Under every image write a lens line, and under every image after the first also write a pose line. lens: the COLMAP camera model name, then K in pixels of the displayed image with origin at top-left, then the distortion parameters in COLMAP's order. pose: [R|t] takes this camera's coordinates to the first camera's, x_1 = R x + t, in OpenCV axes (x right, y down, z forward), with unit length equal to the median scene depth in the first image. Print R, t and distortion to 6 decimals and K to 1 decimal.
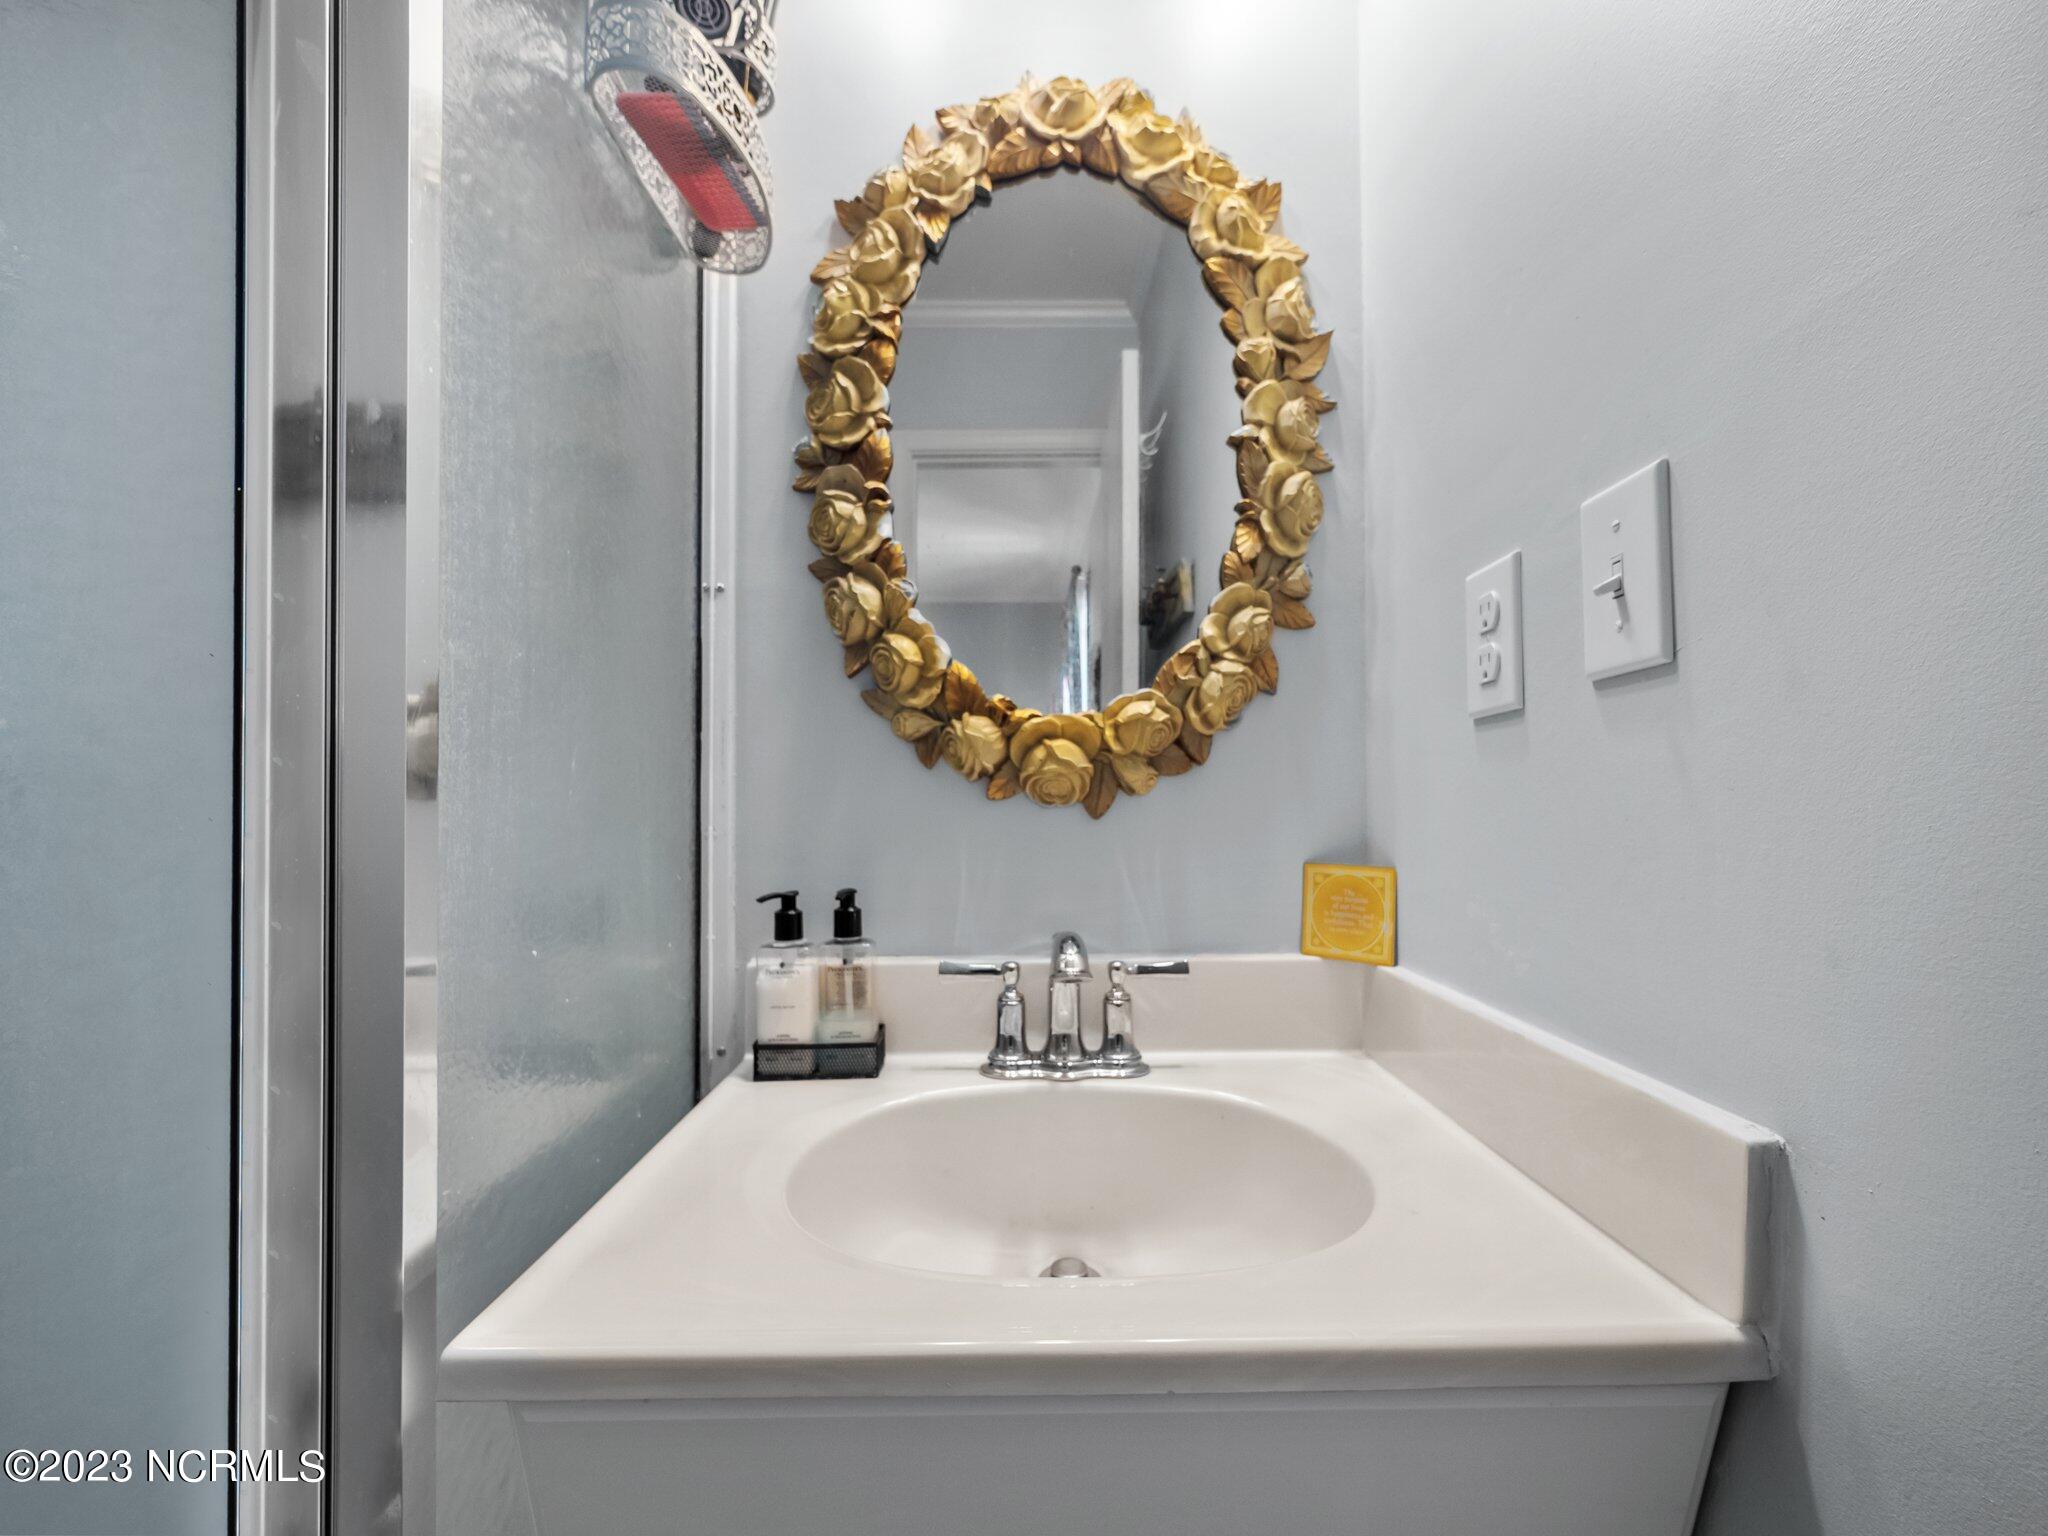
lens RADIAL K [[863.7, 0, 1023.4], [0, 863.7, 779.4], [0, 0, 1]] dist [-0.005133, 0.002397]
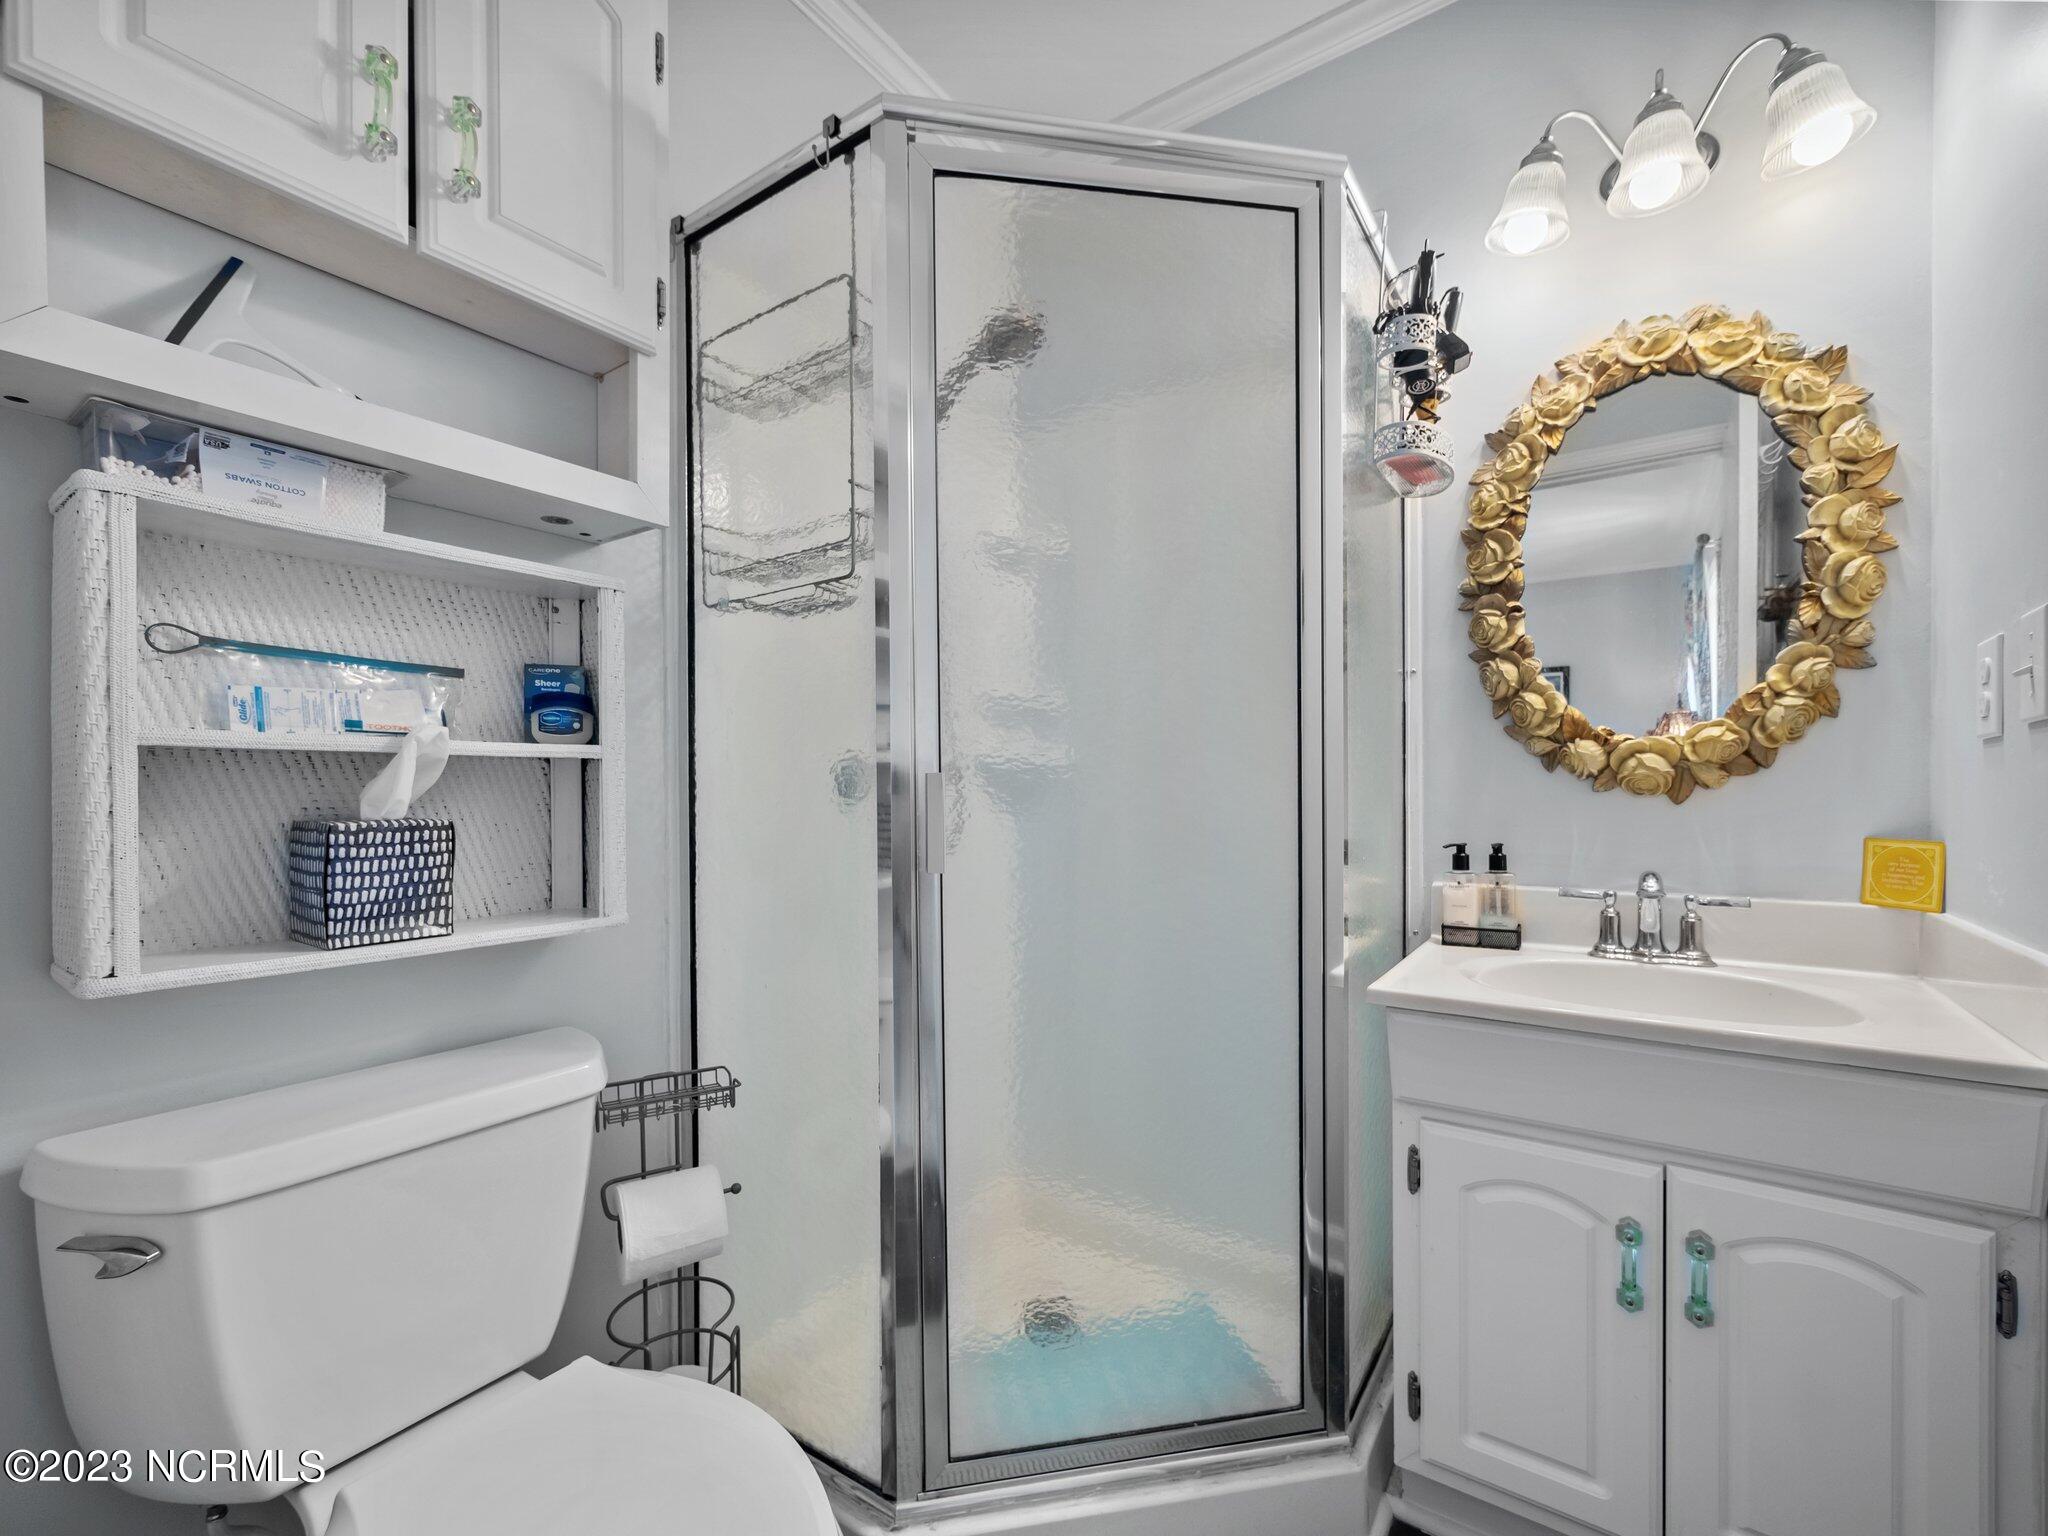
lens RADIAL K [[863.7, 0, 1033.6], [0, 863.7, 789.5], [0, 0, 1]] dist [-0.005133, 0.002397]
pose [[0.819139, 0.001494, -0.573593, 0.025557], [0.013208, 0.999682, 0.021467, -0.029058], [0.573442, -0.025161, 0.818859, -0.914033]]
